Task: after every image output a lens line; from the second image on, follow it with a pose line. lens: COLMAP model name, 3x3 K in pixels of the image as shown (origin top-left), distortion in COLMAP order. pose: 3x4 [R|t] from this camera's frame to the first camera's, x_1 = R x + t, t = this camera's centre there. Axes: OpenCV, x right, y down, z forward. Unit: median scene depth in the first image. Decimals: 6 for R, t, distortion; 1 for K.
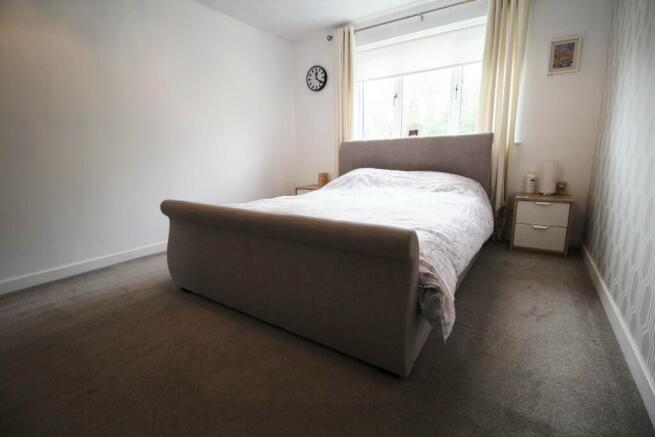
lens RADIAL K [[303.8, 0, 329.0], [0, 303.8, 217.1], [0, 0, 1]] dist [0.002734, -0.014619]
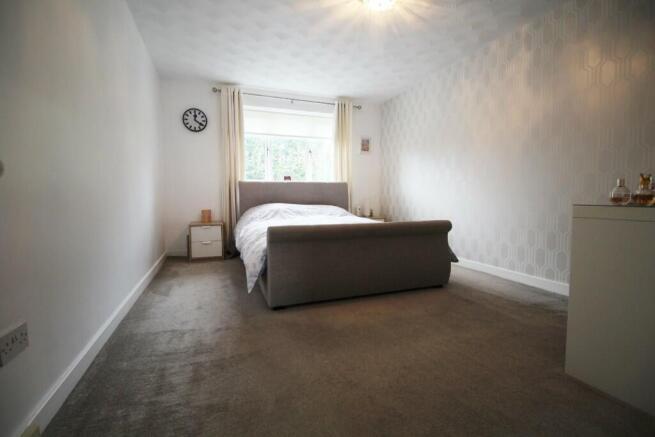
lens RADIAL K [[303.8, 0, 329.0], [0, 303.8, 217.1], [0, 0, 1]] dist [0.002734, -0.014619]
pose [[0.566827, -0.033882, 0.823140, -0.733952], [0.158923, 0.984884, -0.068897, 0.014888], [-0.808363, 0.169869, 0.563643, 0.117536]]
